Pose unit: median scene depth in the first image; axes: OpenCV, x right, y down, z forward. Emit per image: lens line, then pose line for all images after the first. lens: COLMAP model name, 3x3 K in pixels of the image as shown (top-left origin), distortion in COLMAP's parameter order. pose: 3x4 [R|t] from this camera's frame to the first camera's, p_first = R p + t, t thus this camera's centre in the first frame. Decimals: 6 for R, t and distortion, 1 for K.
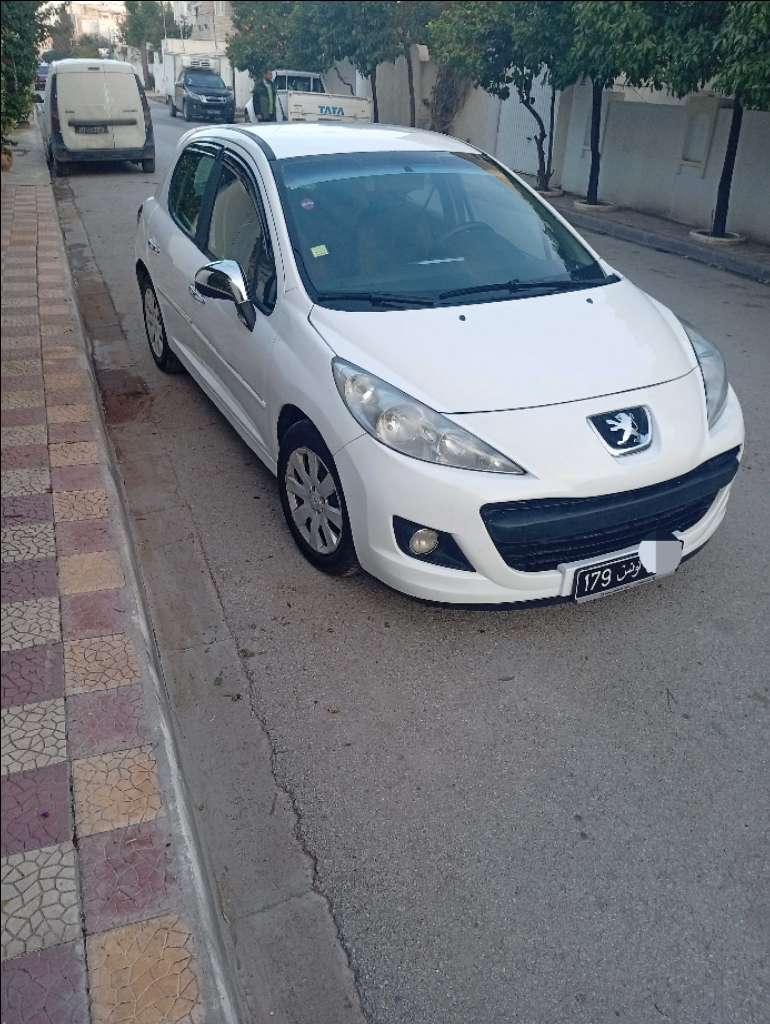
lens RADIAL K [[801.9, 0, 381.4], [0, 801.9, 516.3], [0, 0, 1]] dist [0.006537, -0.005231]
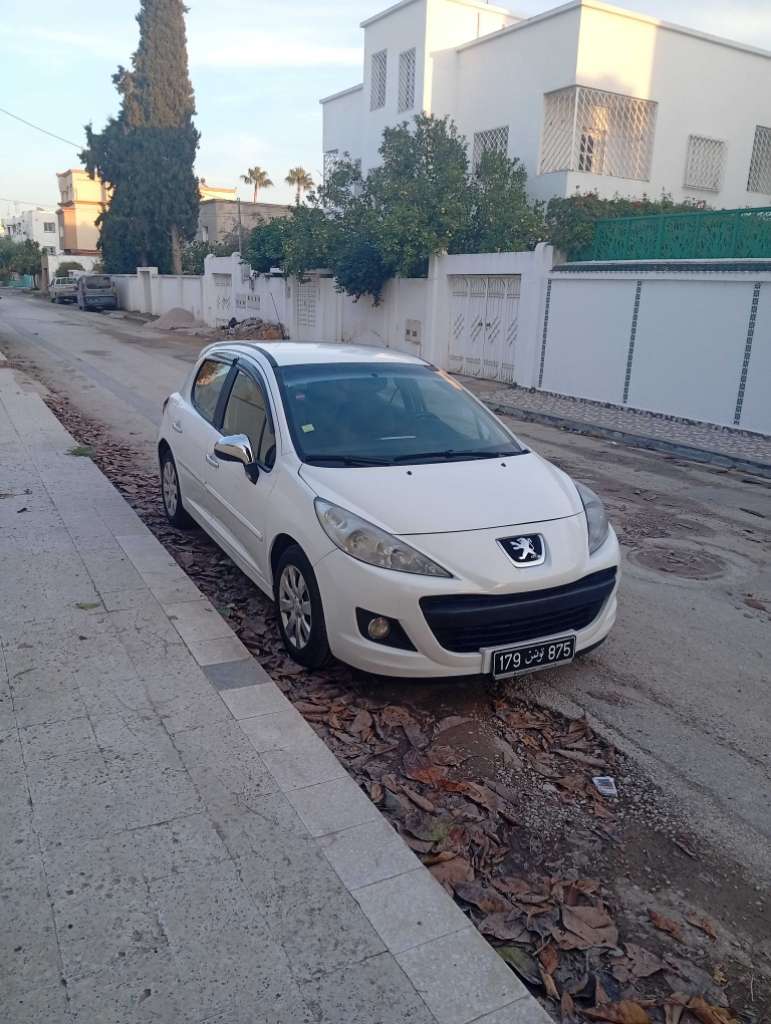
lens RADIAL K [[801.9, 0, 387.9], [0, 801.9, 510.2], [0, 0, 1]] dist [0.006537, -0.005231]
pose [[0.999640, 0.010605, 0.024655, 0.031717], [-0.004163, 0.968775, -0.247906, 0.166821], [-0.026514, 0.247714, 0.968470, -0.343540]]
